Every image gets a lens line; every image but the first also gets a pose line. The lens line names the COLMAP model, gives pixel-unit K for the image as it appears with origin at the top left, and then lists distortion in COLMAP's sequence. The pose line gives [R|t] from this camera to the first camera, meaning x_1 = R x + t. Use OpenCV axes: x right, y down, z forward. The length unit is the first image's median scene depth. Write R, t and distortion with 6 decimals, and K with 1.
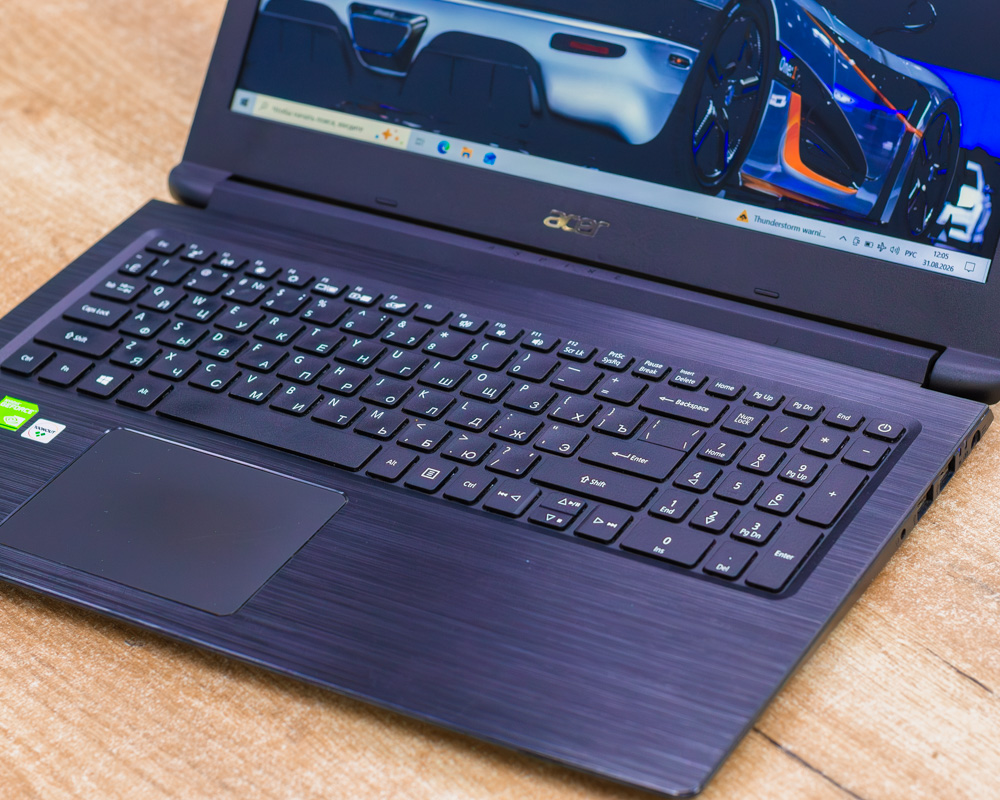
lens RADIAL K [[2902.4, 0, 500.0], [0, 2902.4, 400.0], [0, 0, 1]] dist [-0.127696, 0.534840]
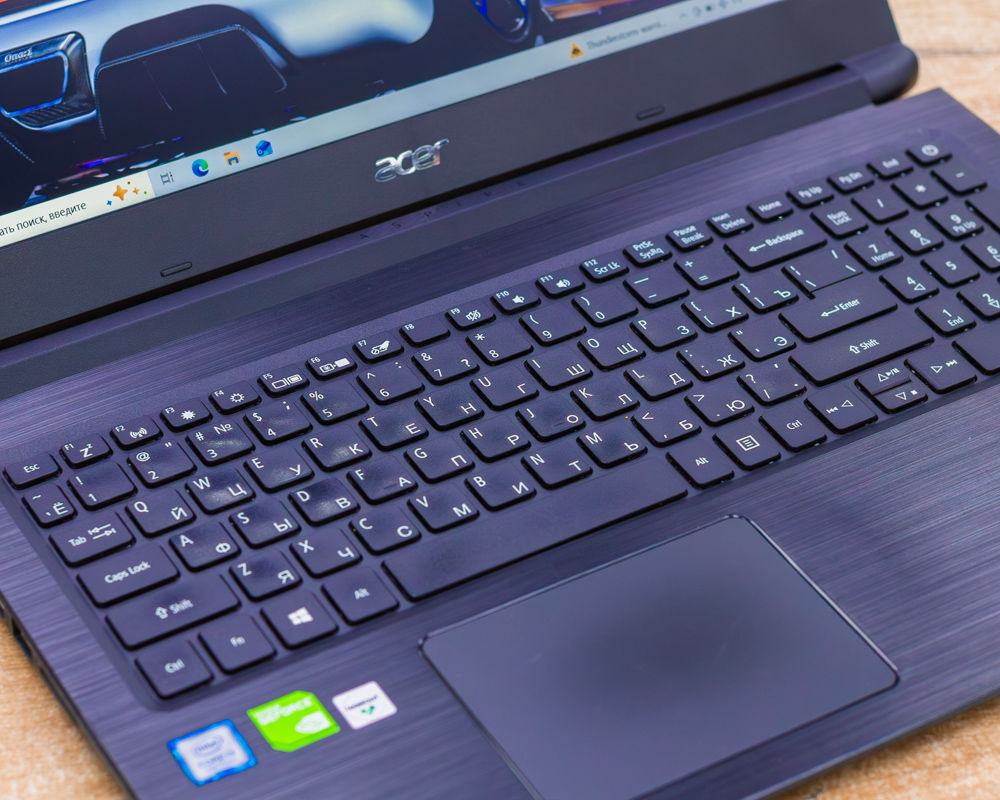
lens RADIAL K [[2902.4, 0, 500.0], [0, 2902.4, 400.0], [0, 0, 1]] dist [-0.127696, 0.534840]
pose [[0.491902, -0.501476, 0.711727, -0.571851], [0.450157, 0.846210, 0.285110, -0.224699], [-0.745246, 0.180143, 0.641995, 0.481877]]
